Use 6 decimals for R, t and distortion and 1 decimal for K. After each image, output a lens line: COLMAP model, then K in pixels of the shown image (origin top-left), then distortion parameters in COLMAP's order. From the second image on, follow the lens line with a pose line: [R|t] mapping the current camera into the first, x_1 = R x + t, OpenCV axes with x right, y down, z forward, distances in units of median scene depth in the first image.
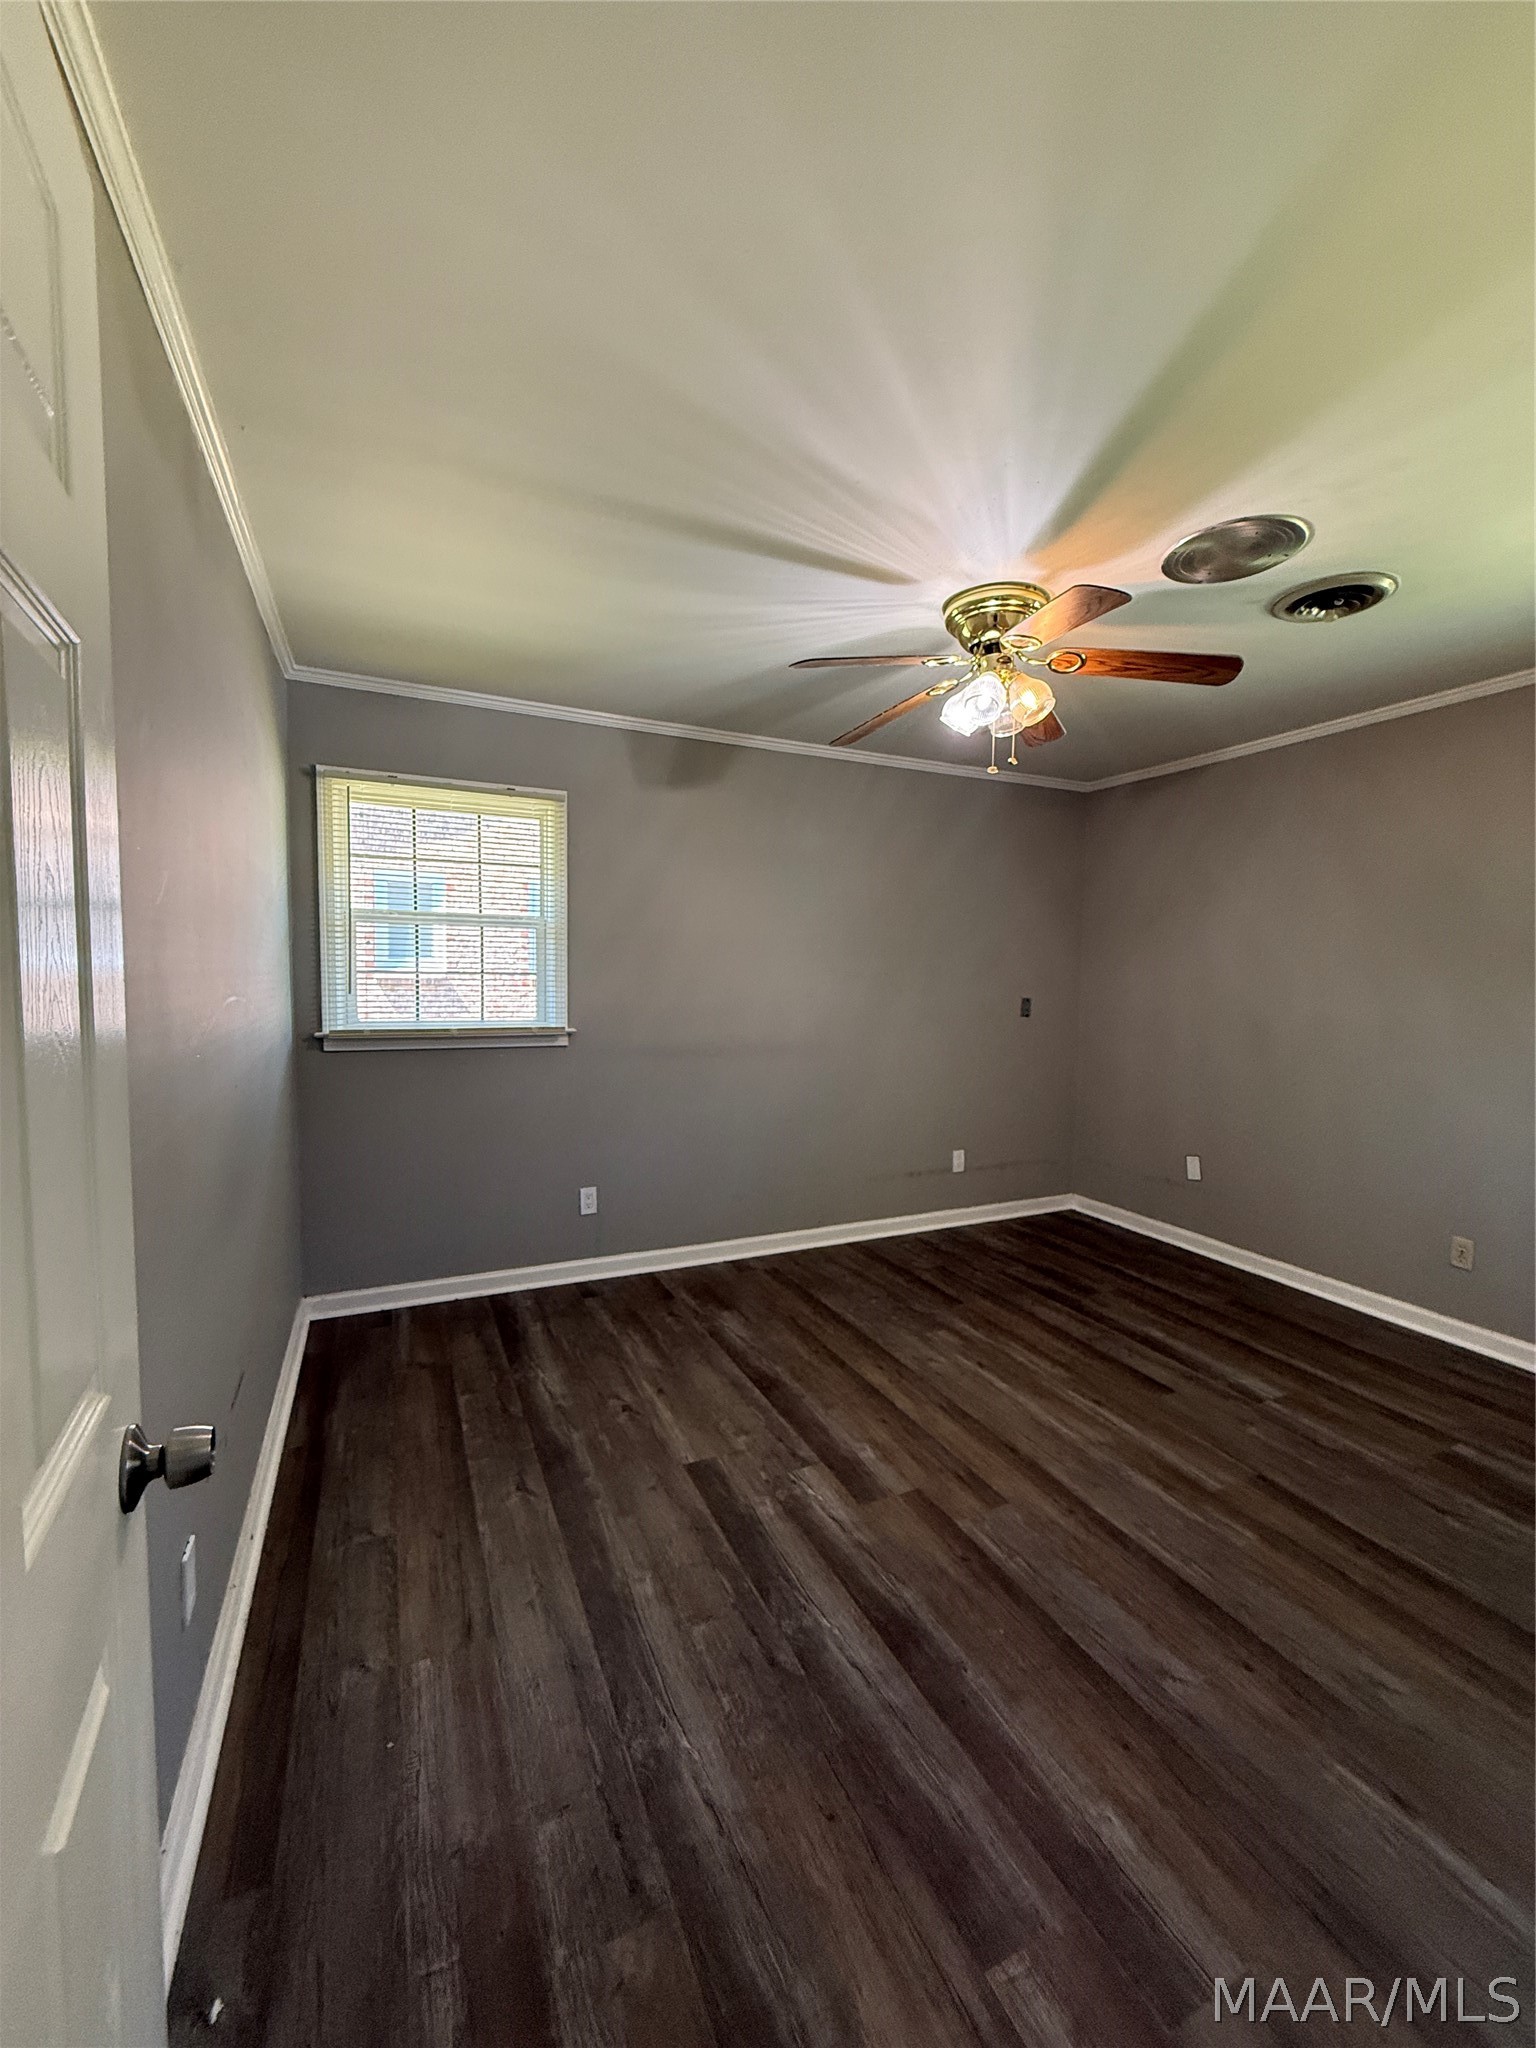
lens RADIAL K [[813.2, 0, 764.8], [0, 813.2, 1028.4], [0, 0, 1]] dist [0.000180, 0.000235]
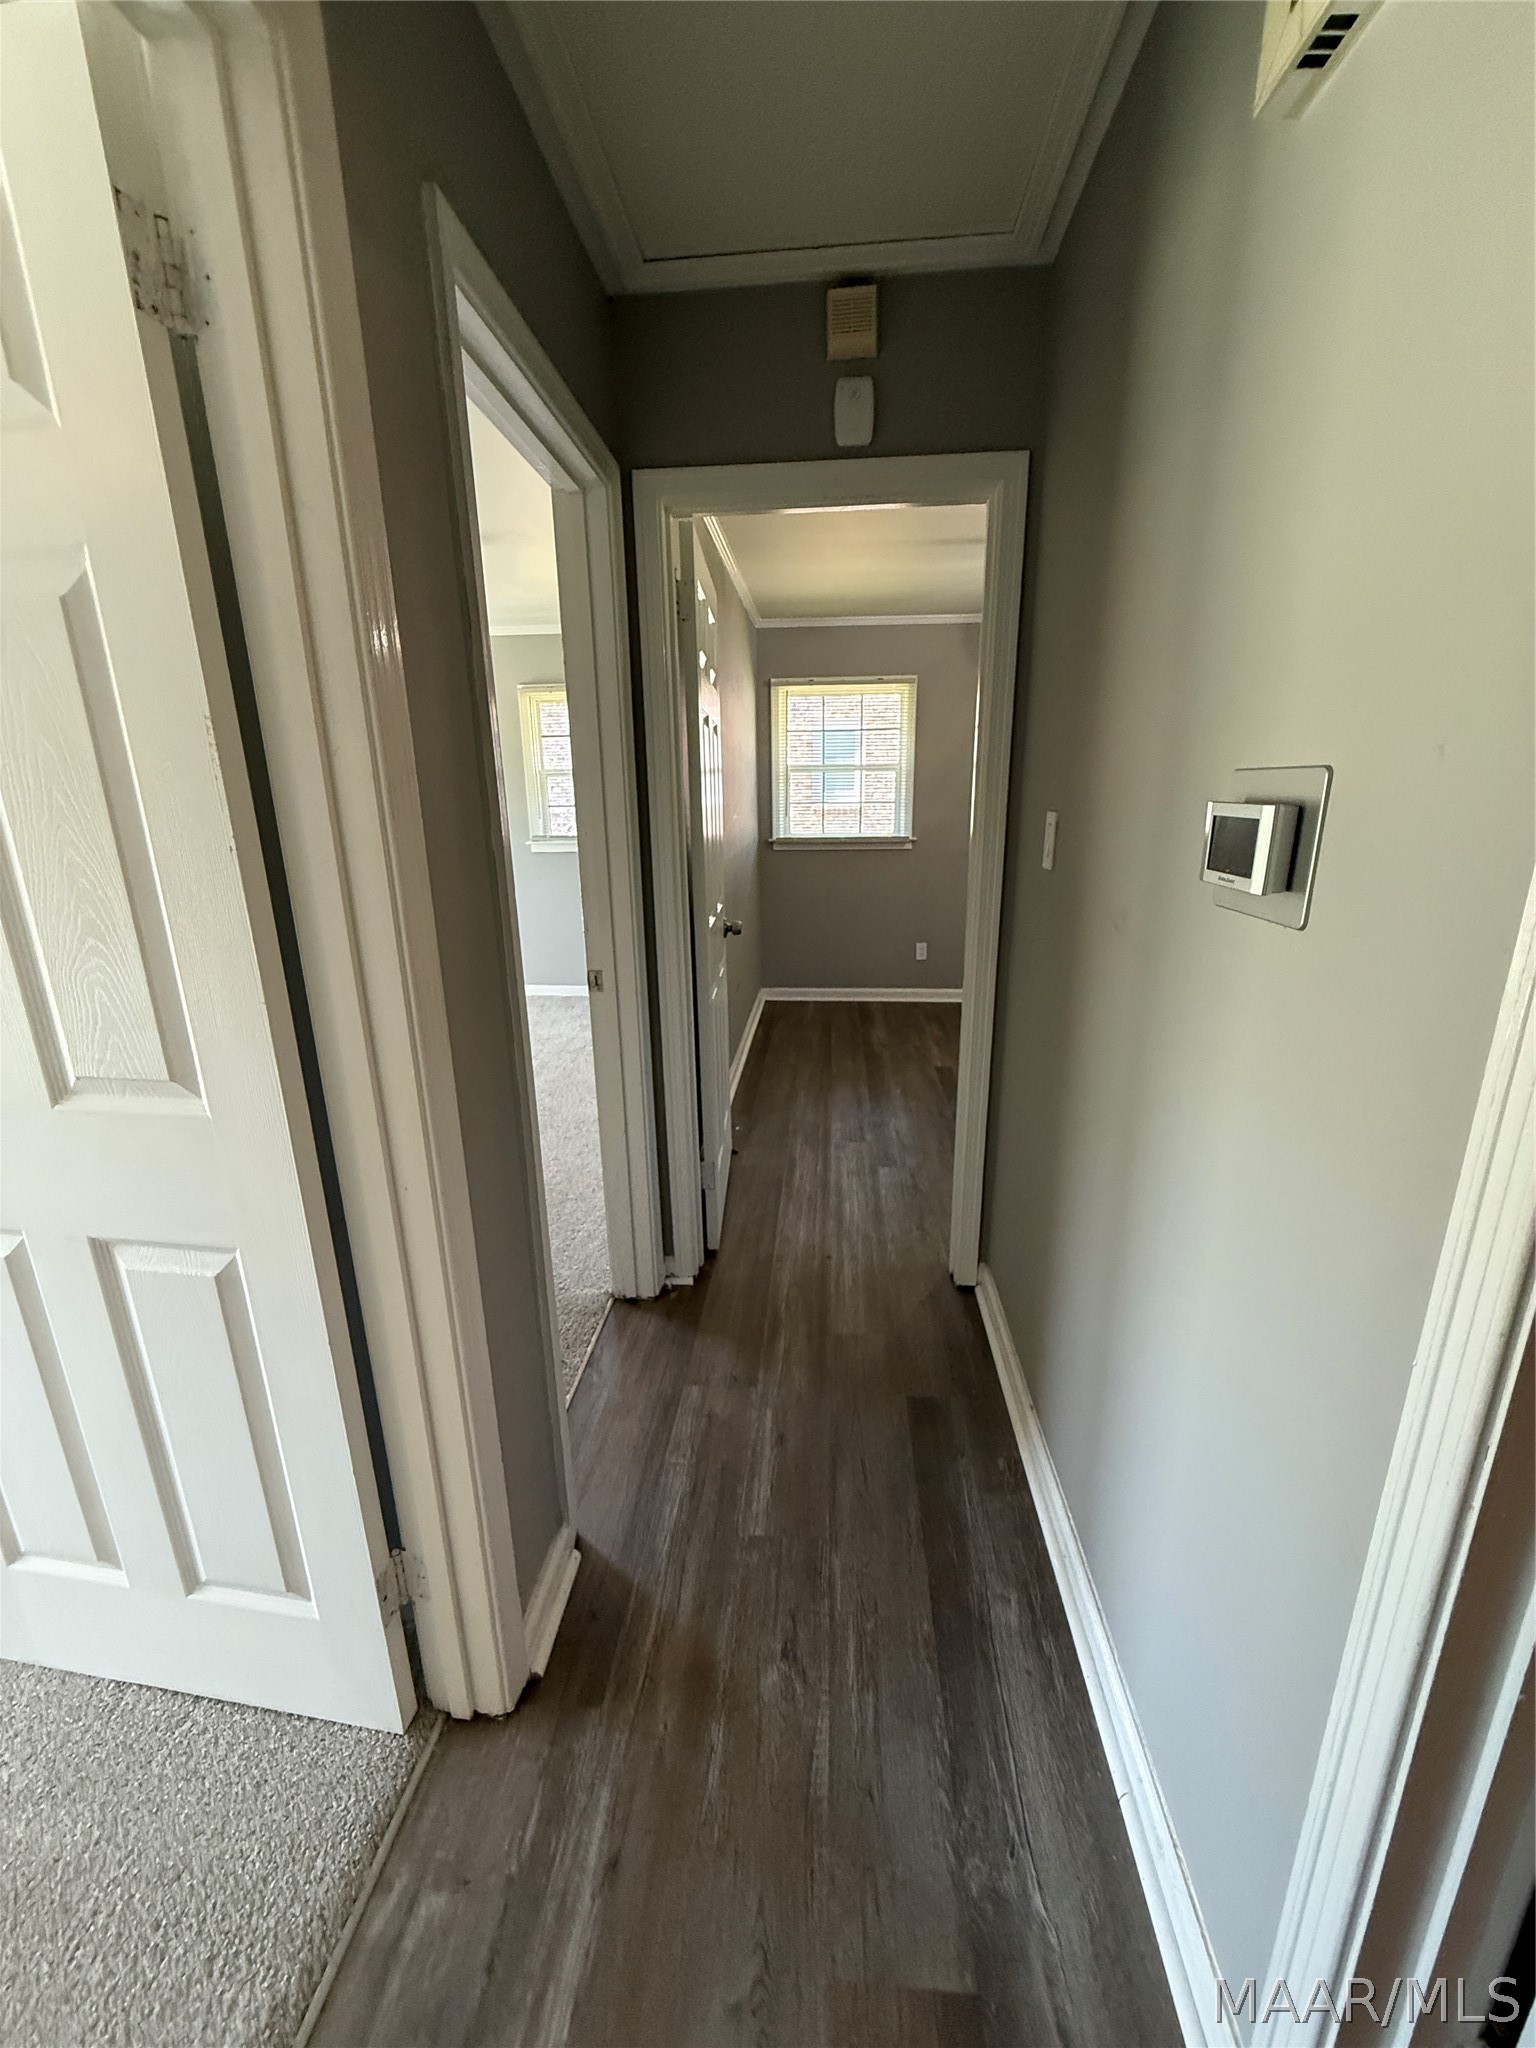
lens RADIAL K [[813.2, 0, 764.8], [0, 813.2, 1028.4], [0, 0, 1]] dist [0.000180, 0.000235]
pose [[0.869489, 0.107345, -0.482147, 0.338865], [-0.007752, 0.978946, 0.203972, 0.047382], [0.493892, -0.173614, 0.852015, -0.587365]]
